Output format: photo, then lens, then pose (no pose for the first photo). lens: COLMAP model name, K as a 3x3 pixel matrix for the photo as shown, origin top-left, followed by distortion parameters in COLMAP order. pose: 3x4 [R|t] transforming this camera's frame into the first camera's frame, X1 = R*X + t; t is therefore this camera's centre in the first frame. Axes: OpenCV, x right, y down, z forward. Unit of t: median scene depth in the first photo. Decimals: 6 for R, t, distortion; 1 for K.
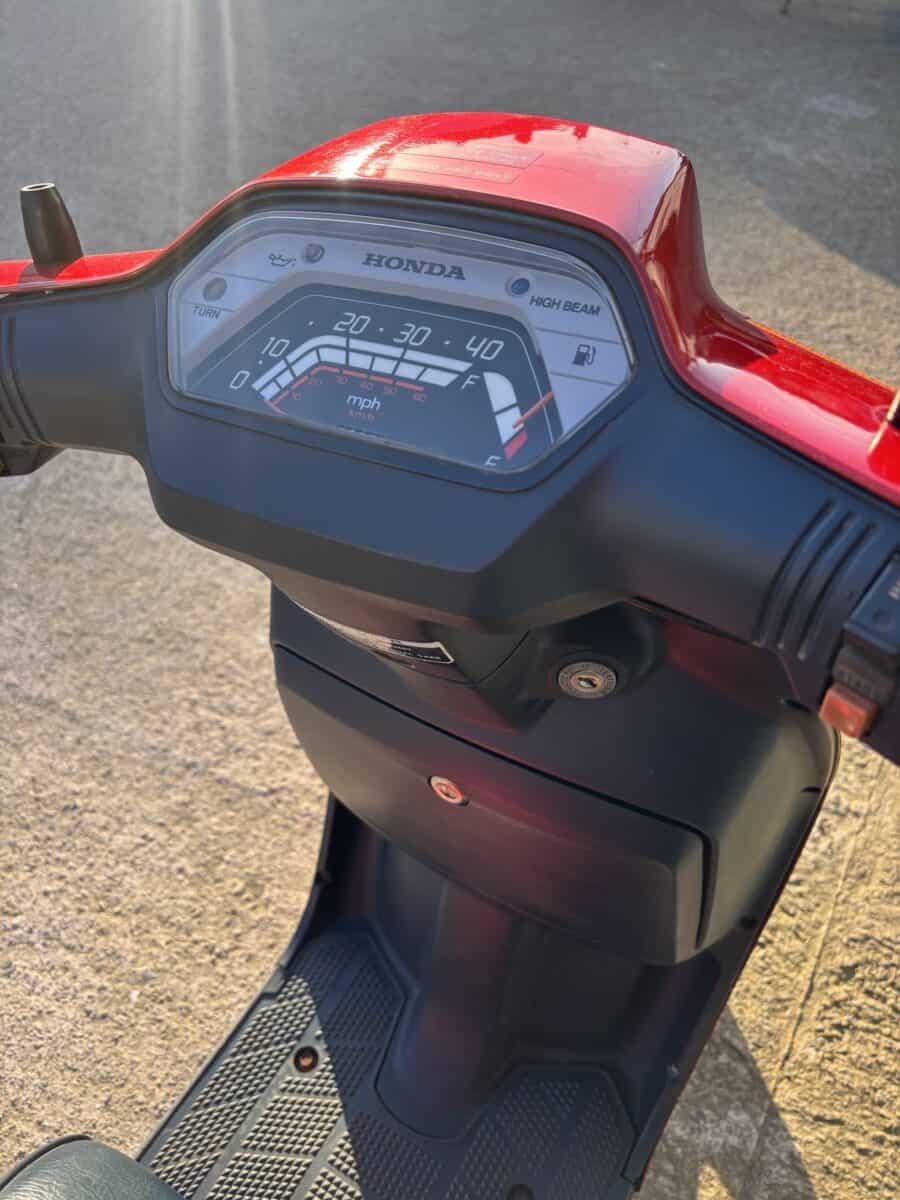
lens RADIAL K [[911.0, 0, 444.3], [0, 911.0, 594.7], [0, 0, 1]] dist [0.030392, -0.048037]
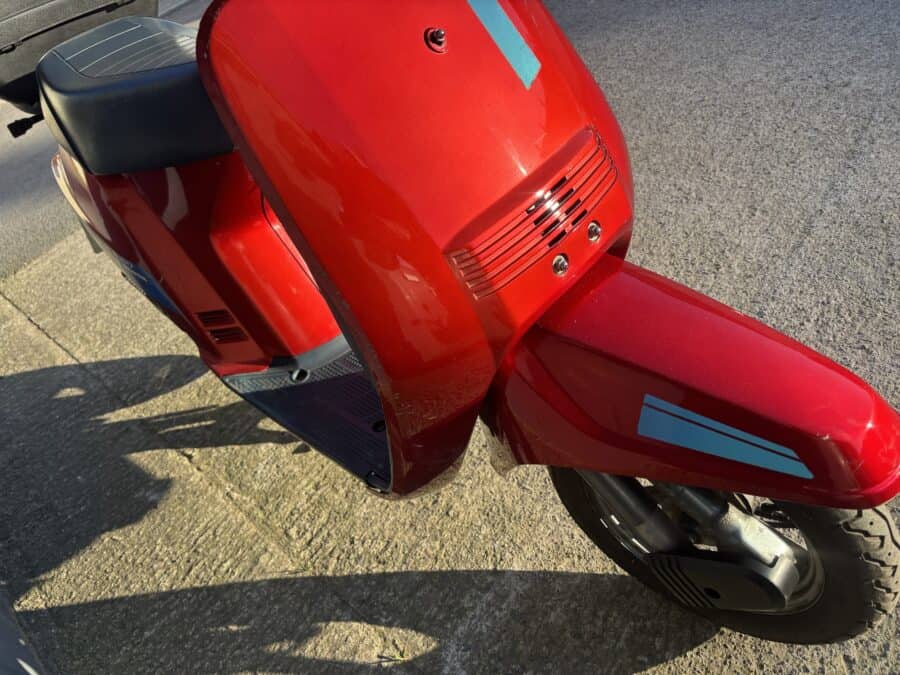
lens RADIAL K [[683.3, 0, 452.1], [0, 683.3, 339.0], [0, 0, 1]] dist [0.030392, -0.048037]
pose [[-0.198261, 0.696334, -0.689791, 0.580912], [-0.507786, 0.528982, 0.679949, -0.268240], [0.838359, 0.485073, 0.248713, 0.484624]]
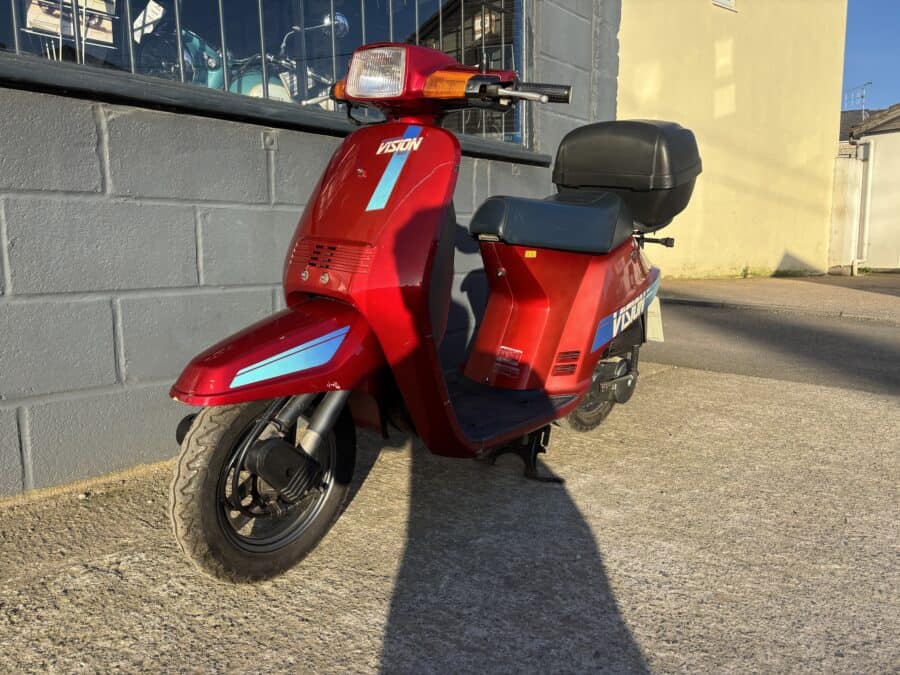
lens RADIAL K [[683.3, 0, 449.6], [0, 683.3, 334.6], [0, 0, 1]] dist [0.030392, -0.048037]
pose [[-0.982225, -0.037643, 0.183893, -0.312559], [0.135168, 0.537927, 0.832084, -0.841123], [-0.130243, 0.842151, -0.523277, 1.319413]]
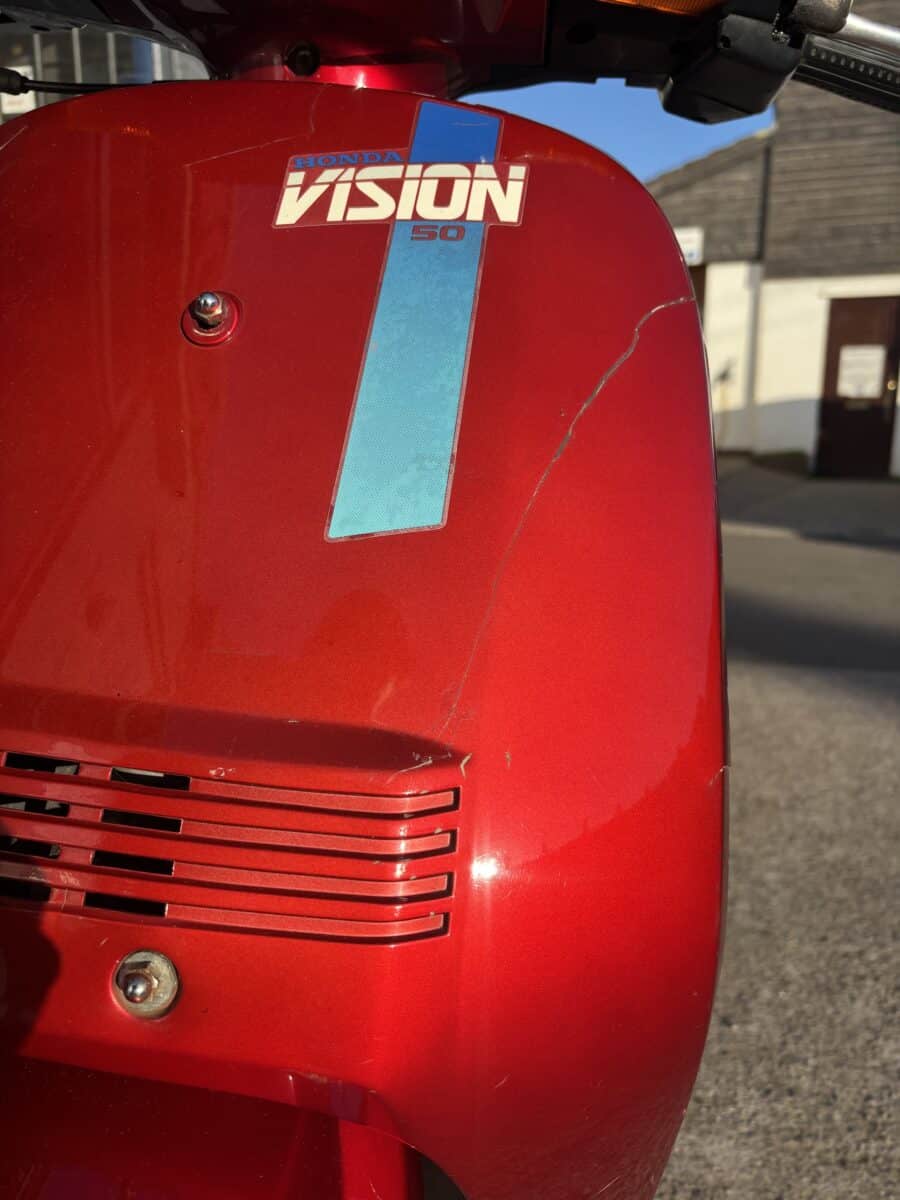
lens RADIAL K [[911.0, 0, 456.3], [0, 911.0, 597.6], [0, 0, 1]] dist [0.030392, -0.048037]
pose [[-0.929068, 0.049811, -0.366539, 0.102132], [-0.297959, 0.486433, 0.821343, -0.254774], [0.219208, 0.872297, -0.437088, 0.715559]]
